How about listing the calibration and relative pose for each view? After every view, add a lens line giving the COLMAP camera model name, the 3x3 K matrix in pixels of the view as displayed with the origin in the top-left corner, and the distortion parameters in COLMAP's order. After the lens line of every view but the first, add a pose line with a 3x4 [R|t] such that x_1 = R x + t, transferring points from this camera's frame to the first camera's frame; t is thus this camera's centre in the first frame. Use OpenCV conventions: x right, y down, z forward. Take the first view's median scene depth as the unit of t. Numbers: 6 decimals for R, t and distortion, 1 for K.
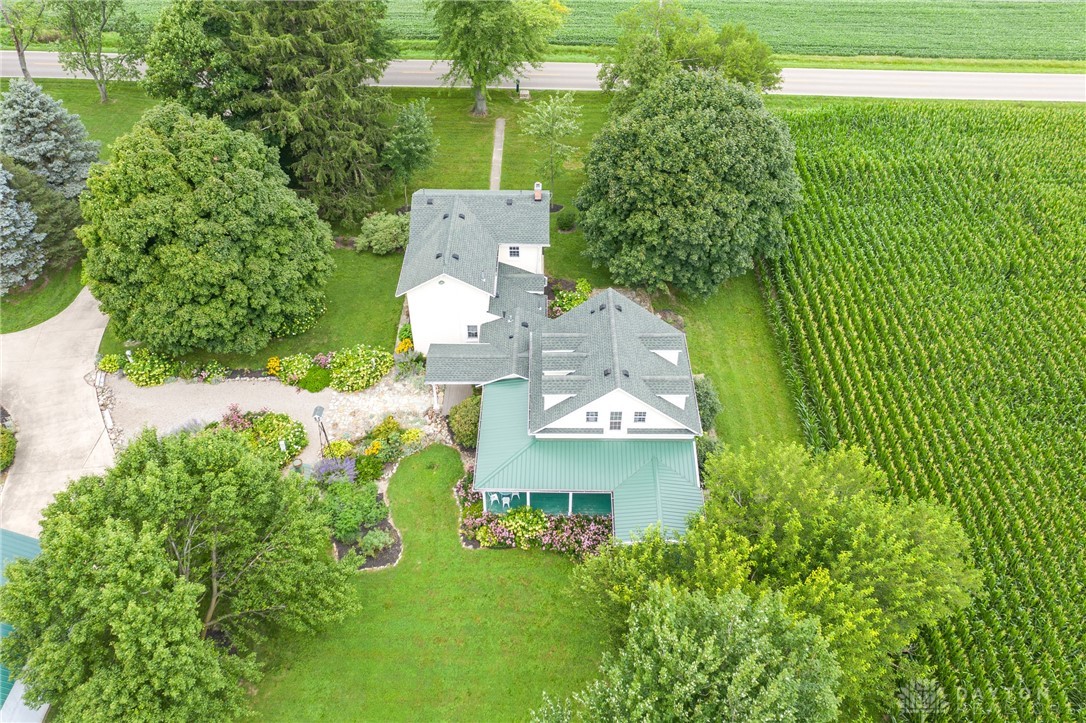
lens RADIAL K [[889.6, 0, 539.1], [0, 889.6, 348.8], [0, 0, 1]] dist [0.004852, 0.001345]
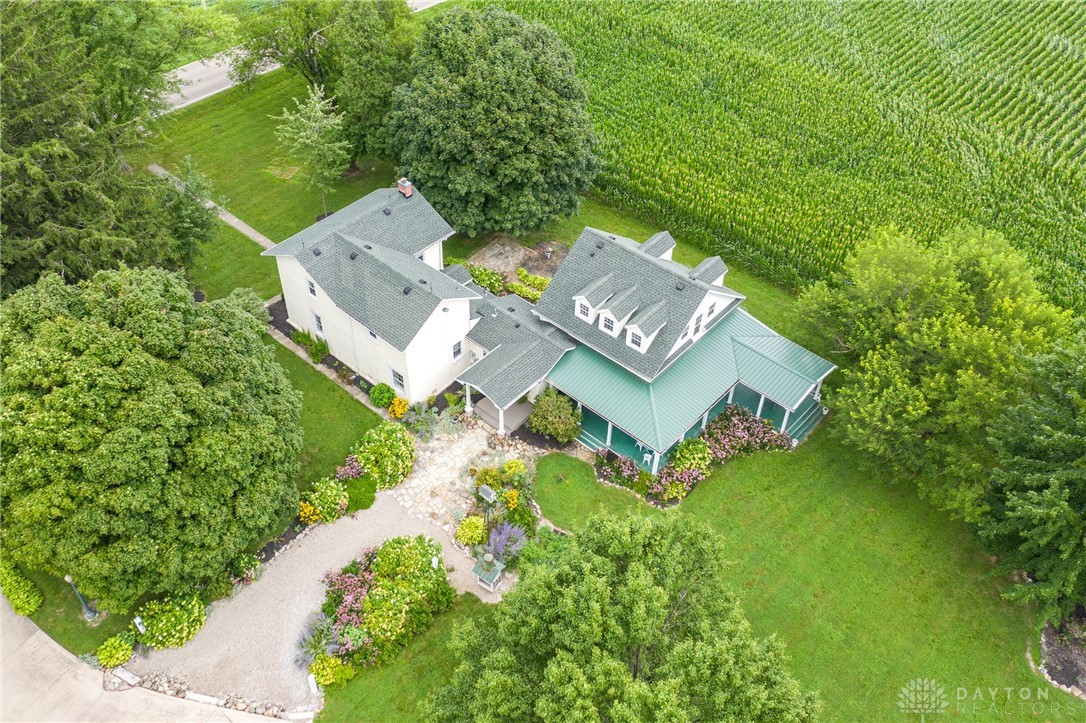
lens RADIAL K [[926.1, 0, 507.4], [0, 926.1, 344.3], [0, 0, 1]] dist [-0.004963, -0.000131]
pose [[0.673829, -0.512292, 0.532458, -0.553430], [0.487429, 0.849773, 0.200744, -0.192536], [-0.555308, 0.124268, 0.822308, 0.198024]]
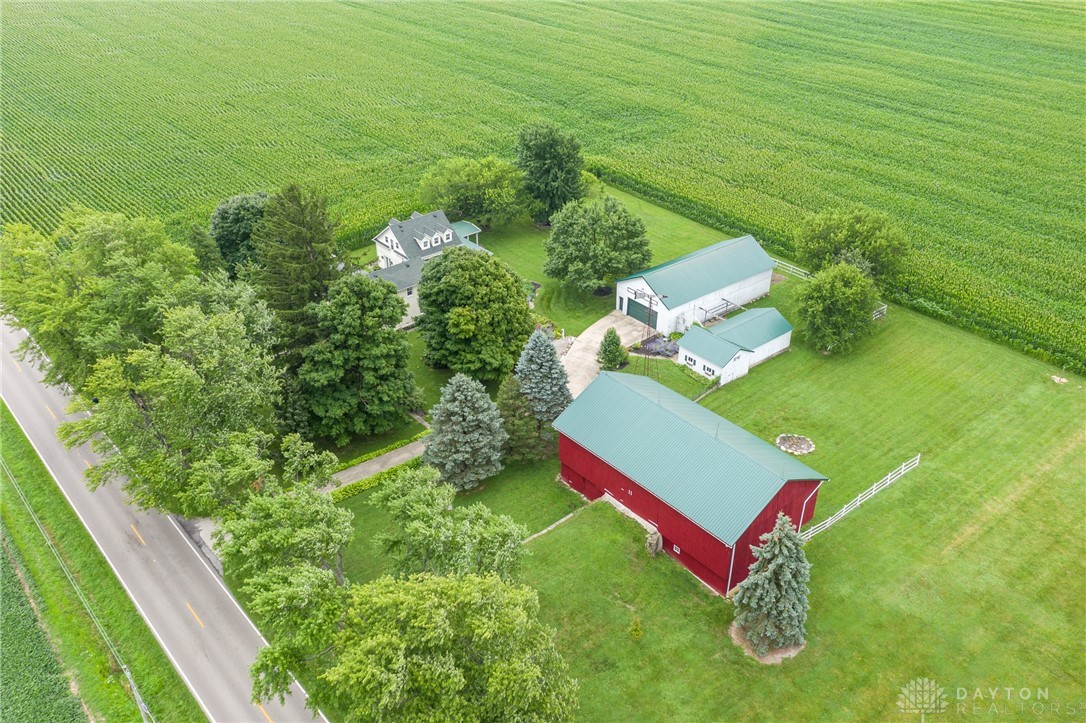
lens RADIAL K [[918.2, 0, 540.0], [0, 918.2, 391.4], [0, 0, 1]] dist [-0.001943, 0.000589]
pose [[-0.651471, -0.416886, 0.633870, -1.669990], [0.495898, 0.398323, 0.771637, -1.383733], [-0.574170, 0.817034, -0.052763, 1.150415]]
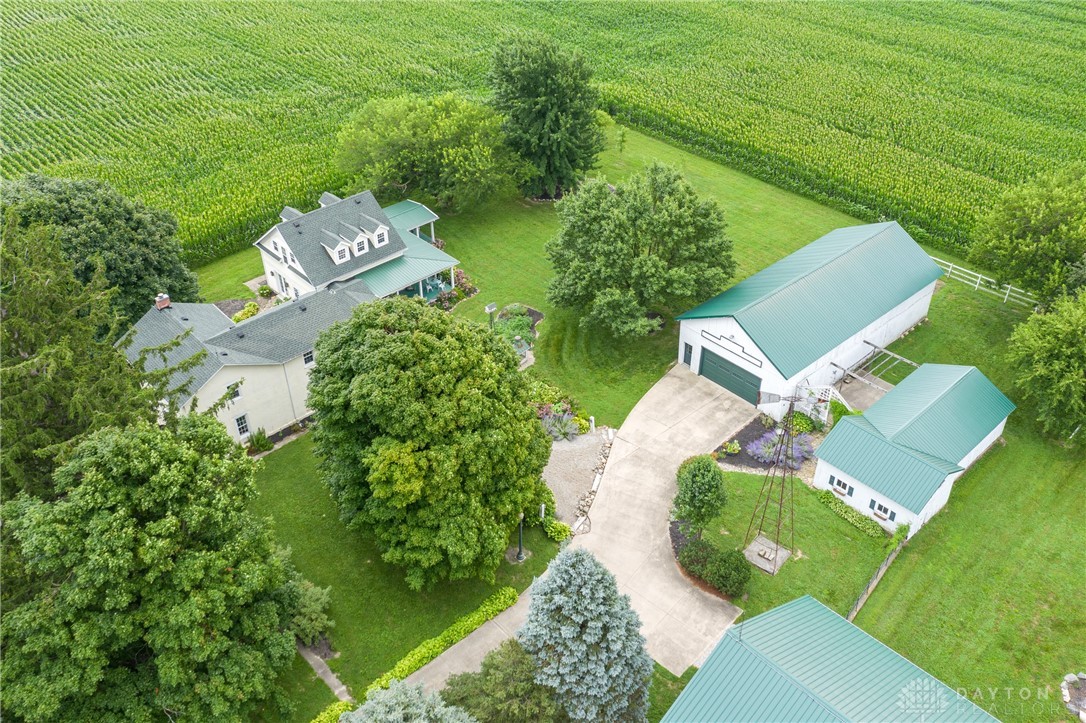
lens RADIAL K [[921.7, 0, 551.6], [0, 921.7, 338.3], [0, 0, 1]] dist [-0.000843, 0.001136]
pose [[-0.691690, -0.413859, 0.591849, -0.972838], [0.477833, 0.352229, 0.804742, -0.824915], [-0.541517, 0.839437, -0.045878, 0.908472]]
